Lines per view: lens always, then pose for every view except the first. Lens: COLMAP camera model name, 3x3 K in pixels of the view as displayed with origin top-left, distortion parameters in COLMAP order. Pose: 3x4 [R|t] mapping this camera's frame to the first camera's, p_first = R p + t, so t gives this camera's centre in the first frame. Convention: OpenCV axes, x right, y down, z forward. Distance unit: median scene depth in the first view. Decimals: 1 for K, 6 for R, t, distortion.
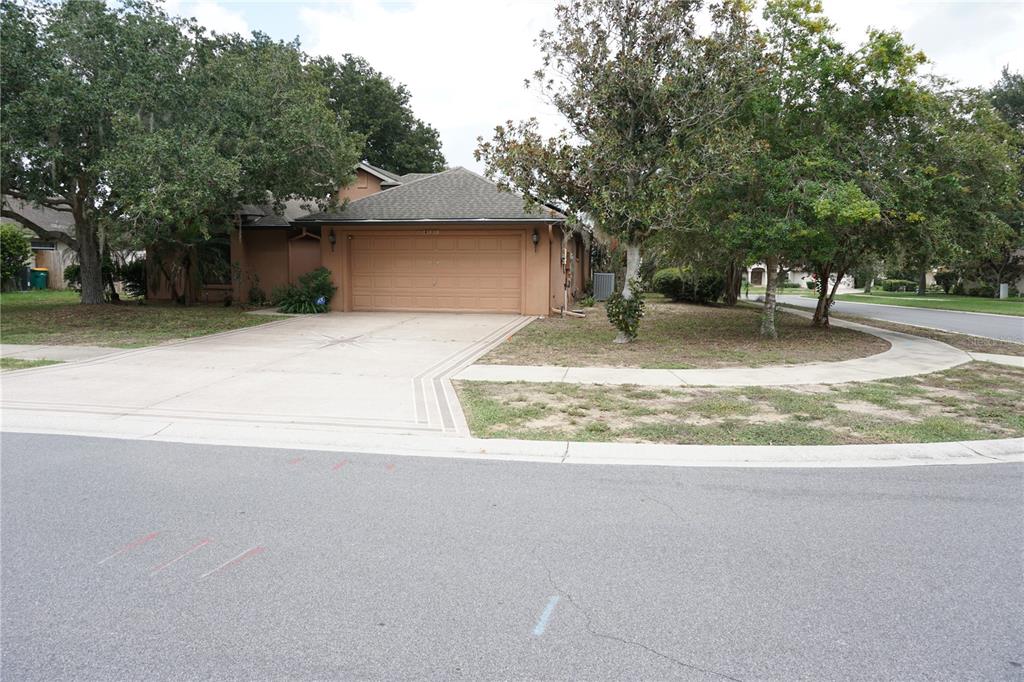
lens RADIAL K [[690.5, 0, 507.2], [0, 690.5, 342.0], [0, 0, 1]] dist [-0.005555, -0.001076]
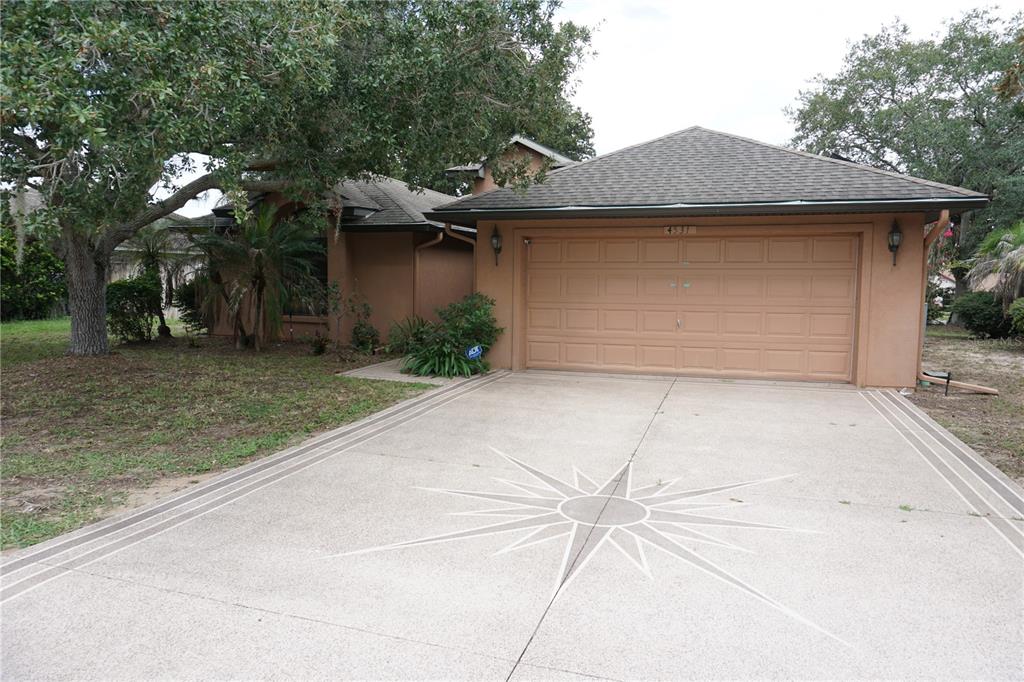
lens RADIAL K [[690.5, 0, 515.4], [0, 690.5, 339.0], [0, 0, 1]] dist [-0.005555, -0.001076]
pose [[0.992015, 0.015896, -0.125113, -0.162551], [-0.019817, 0.999349, -0.030163, -0.052306], [0.124552, 0.032402, 0.991684, 0.431358]]
